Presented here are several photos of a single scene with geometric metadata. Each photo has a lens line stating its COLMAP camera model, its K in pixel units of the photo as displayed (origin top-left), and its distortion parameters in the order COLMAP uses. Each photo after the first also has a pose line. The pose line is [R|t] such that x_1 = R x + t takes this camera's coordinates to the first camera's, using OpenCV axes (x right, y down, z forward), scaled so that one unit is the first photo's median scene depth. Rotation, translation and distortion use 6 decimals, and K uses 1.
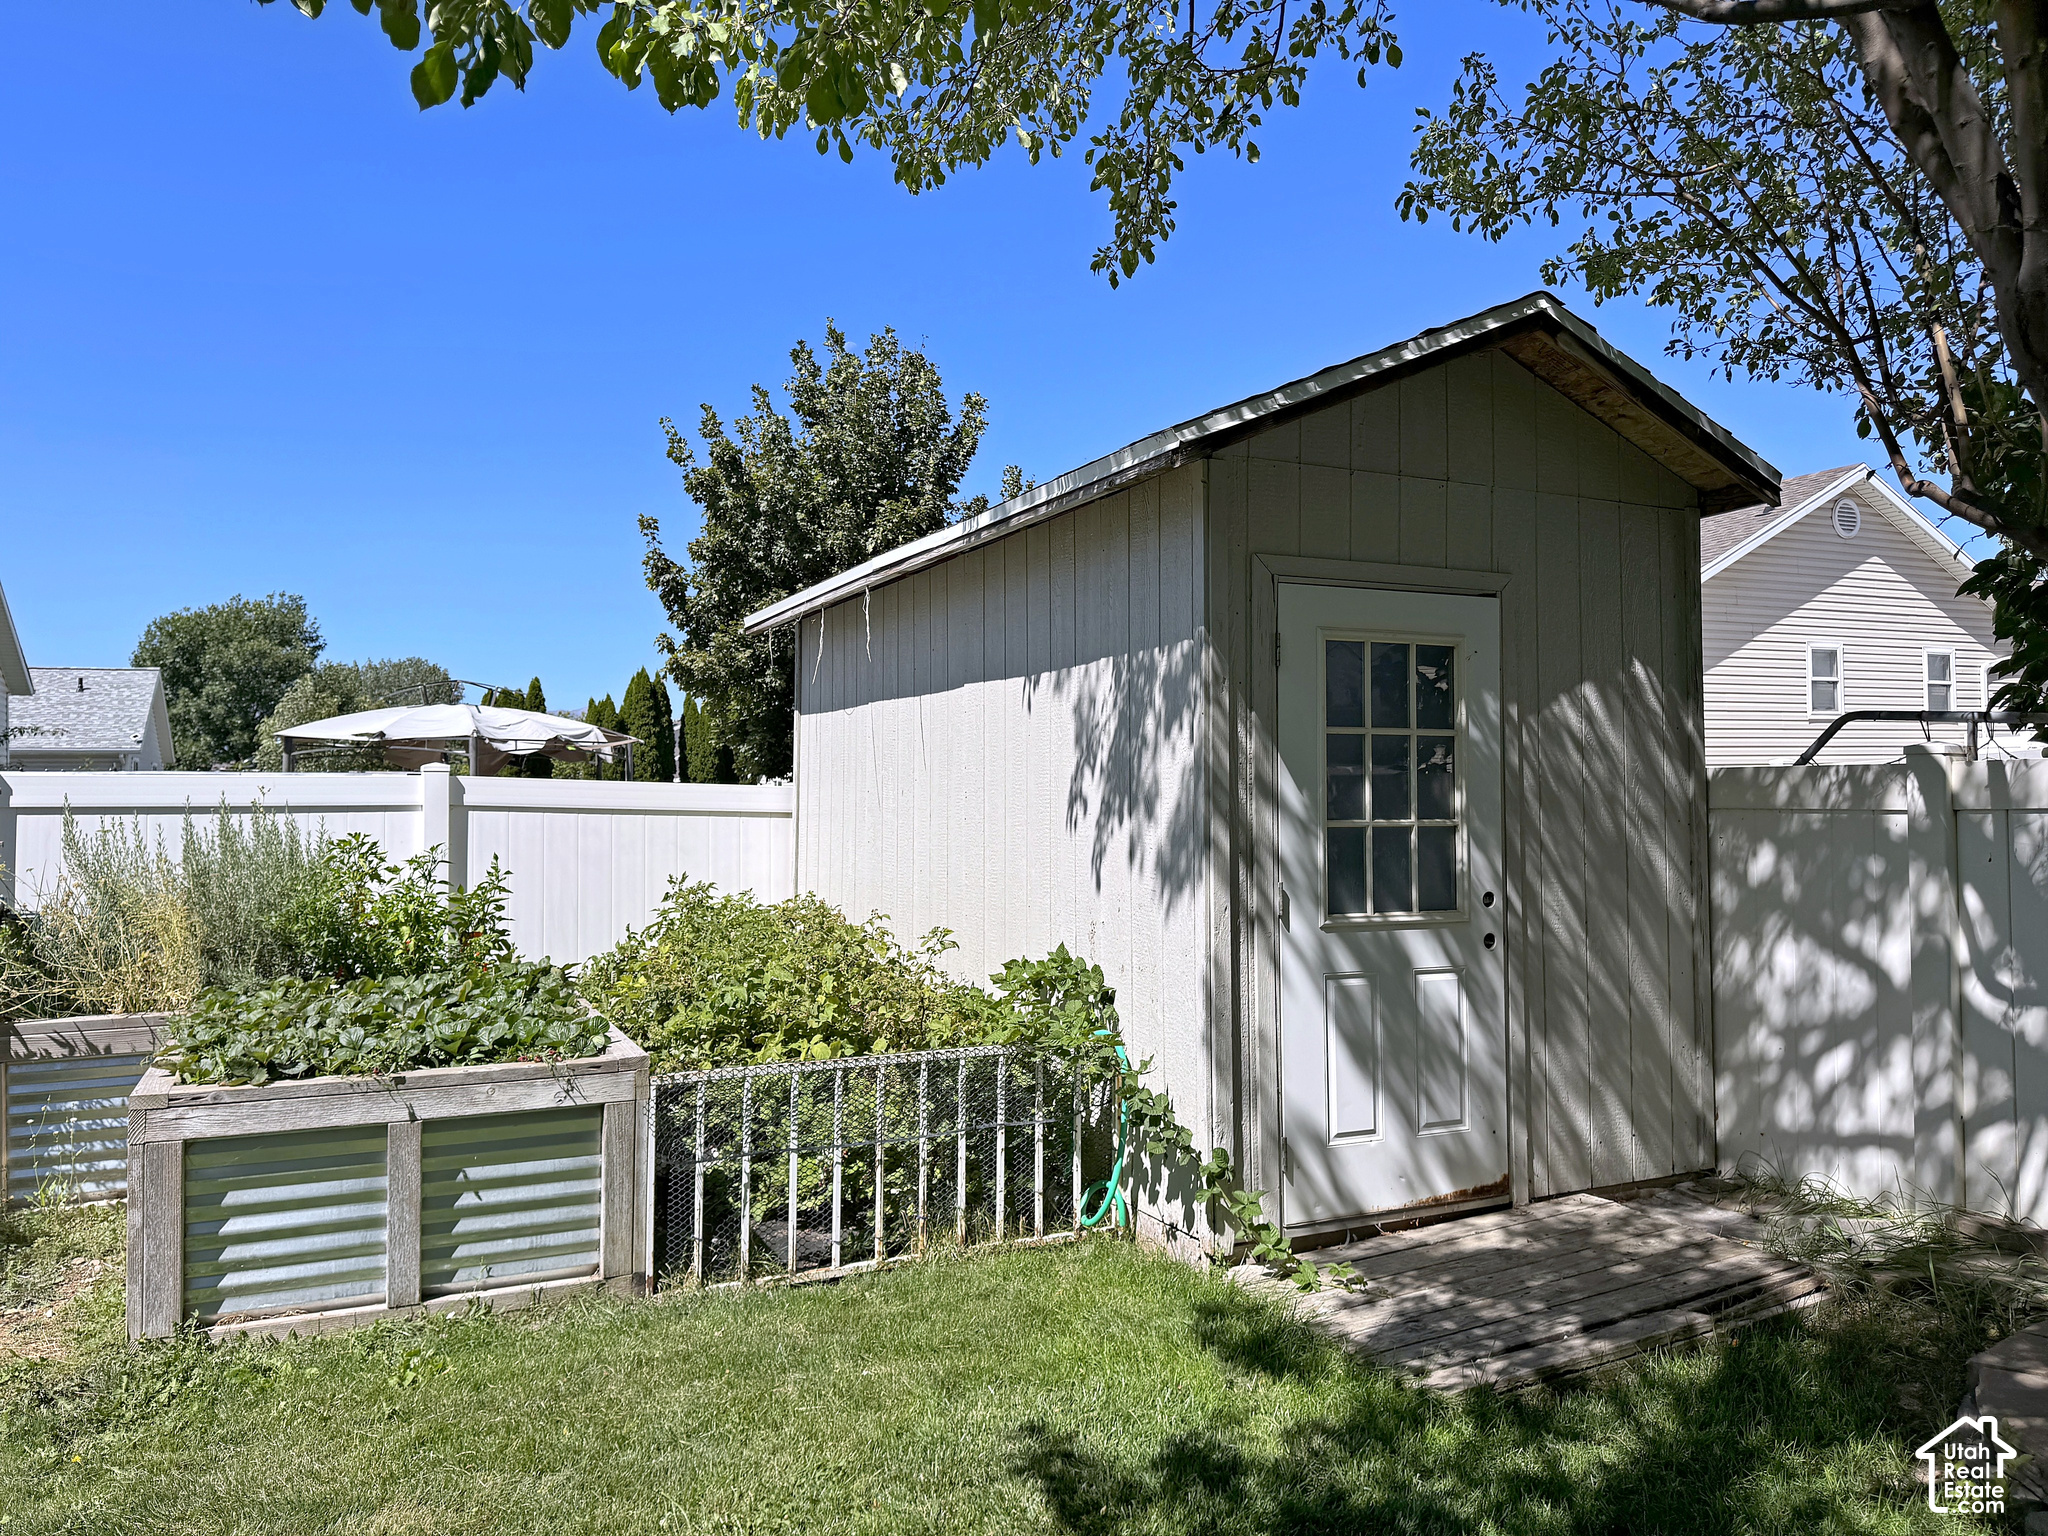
lens RADIAL K [[1420.2, 0, 1024.0], [0, 1420.2, 768.0], [0, 0, 1]] dist [0.043353, -0.059528]
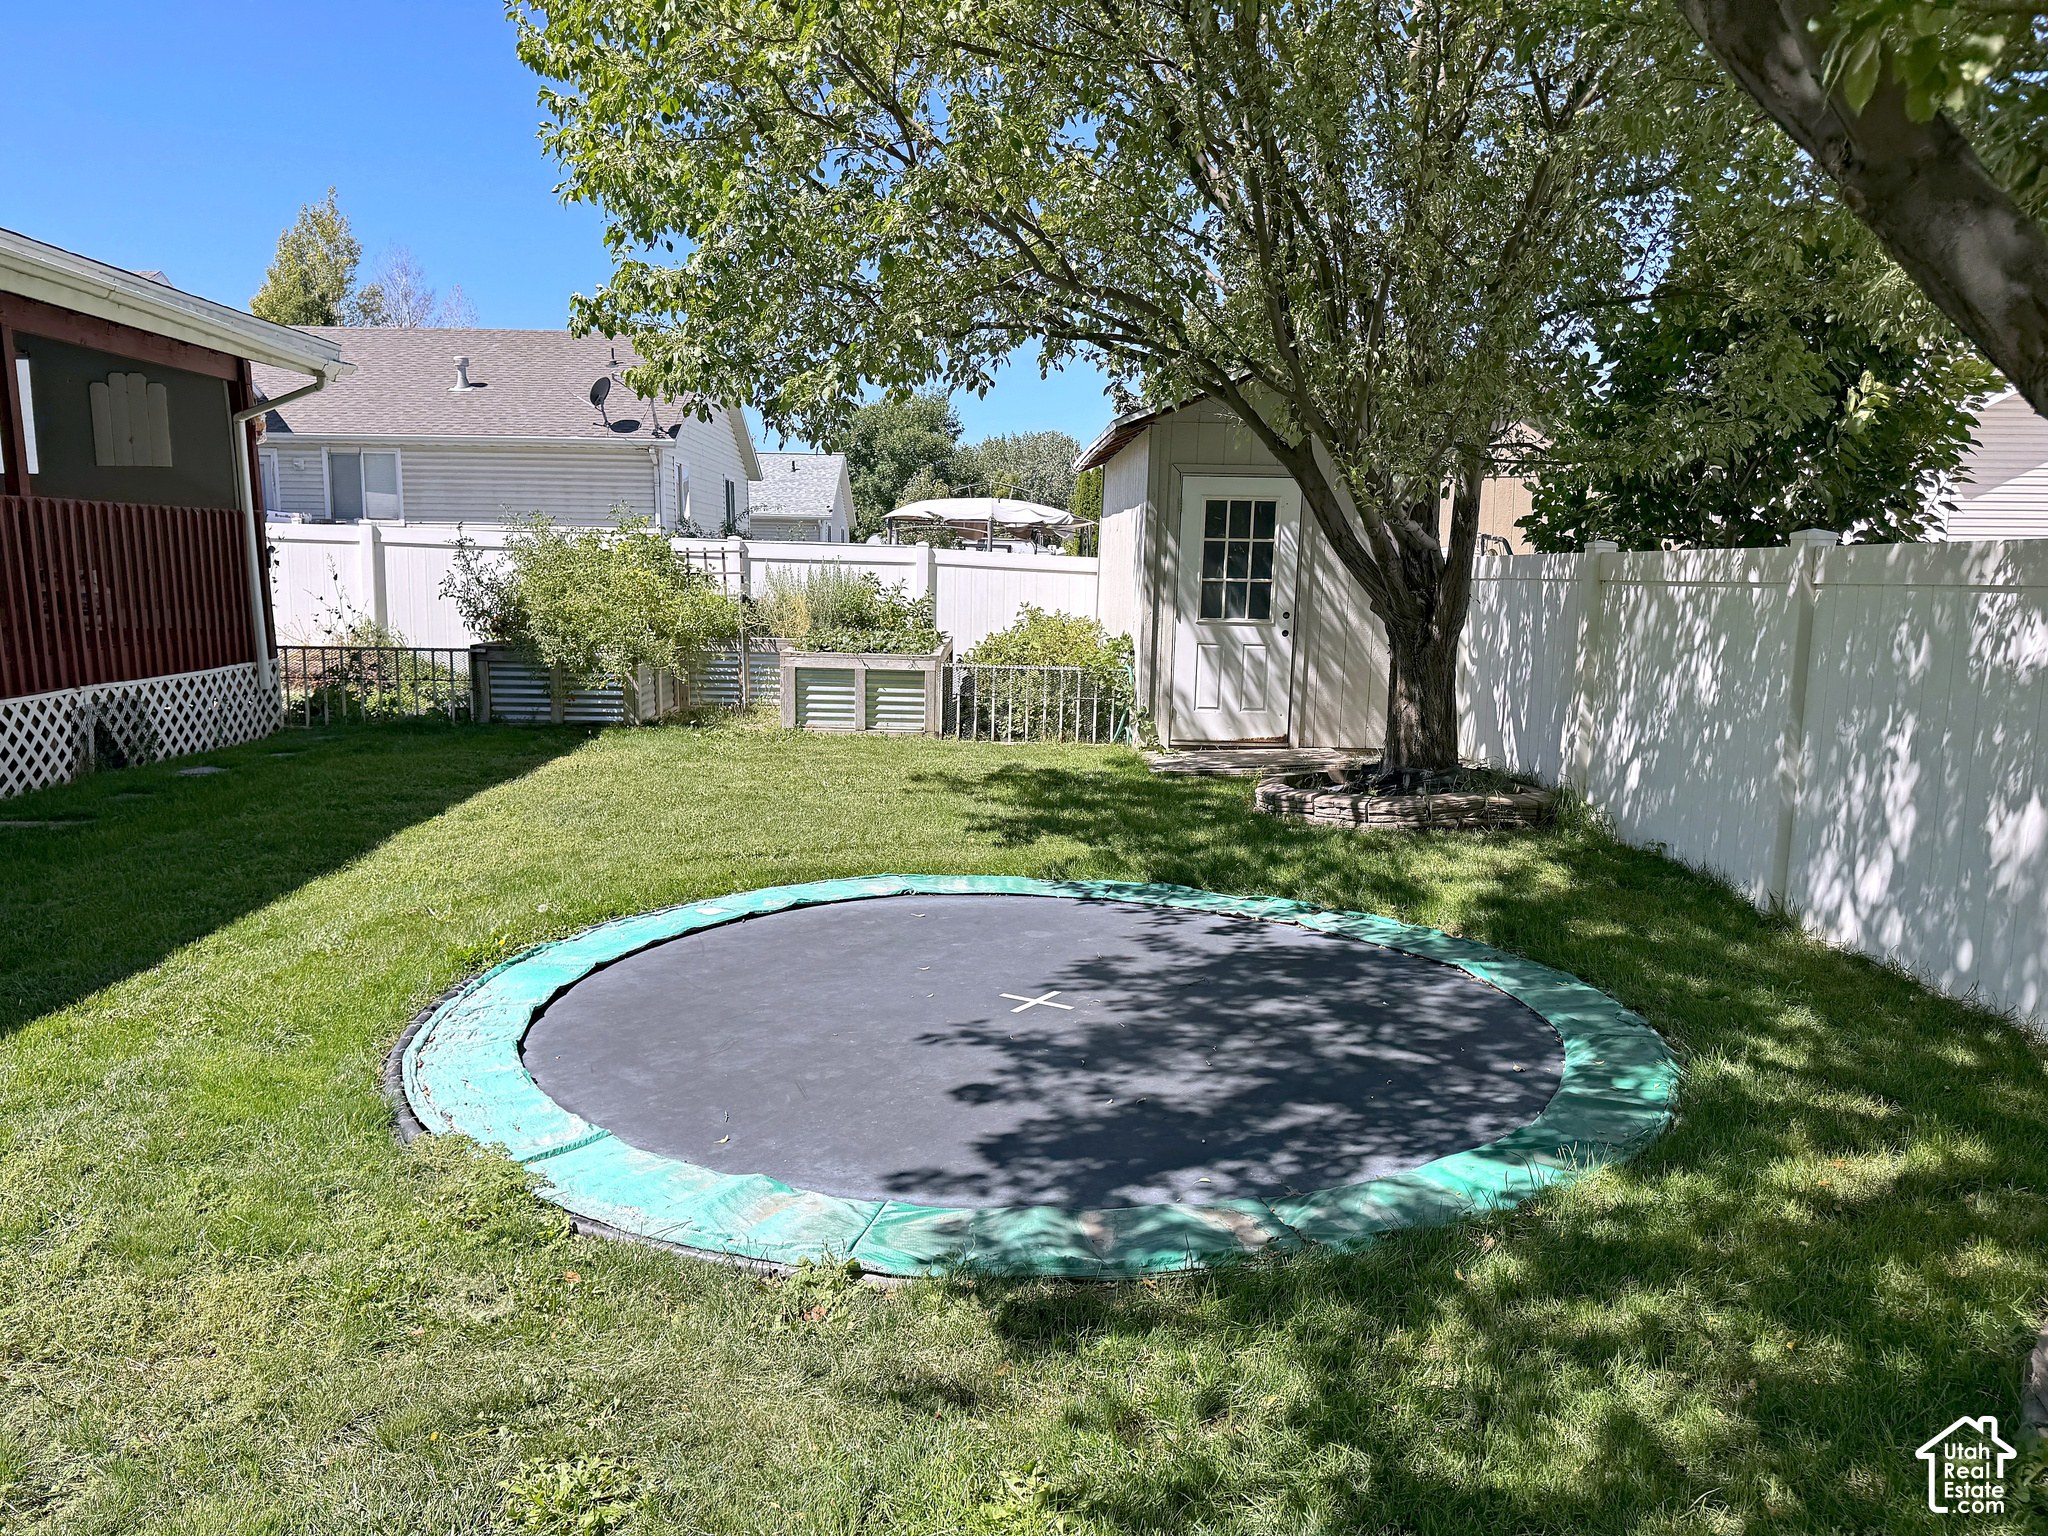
lens RADIAL K [[1420.2, 0, 1024.0], [0, 1420.2, 768.0], [0, 0, 1]] dist [0.043353, -0.059528]
pose [[0.909233, 0.083293, -0.407870, 0.925887], [-0.016290, 0.986147, 0.165071, -0.036314], [0.415969, -0.143444, 0.897994, -1.298597]]
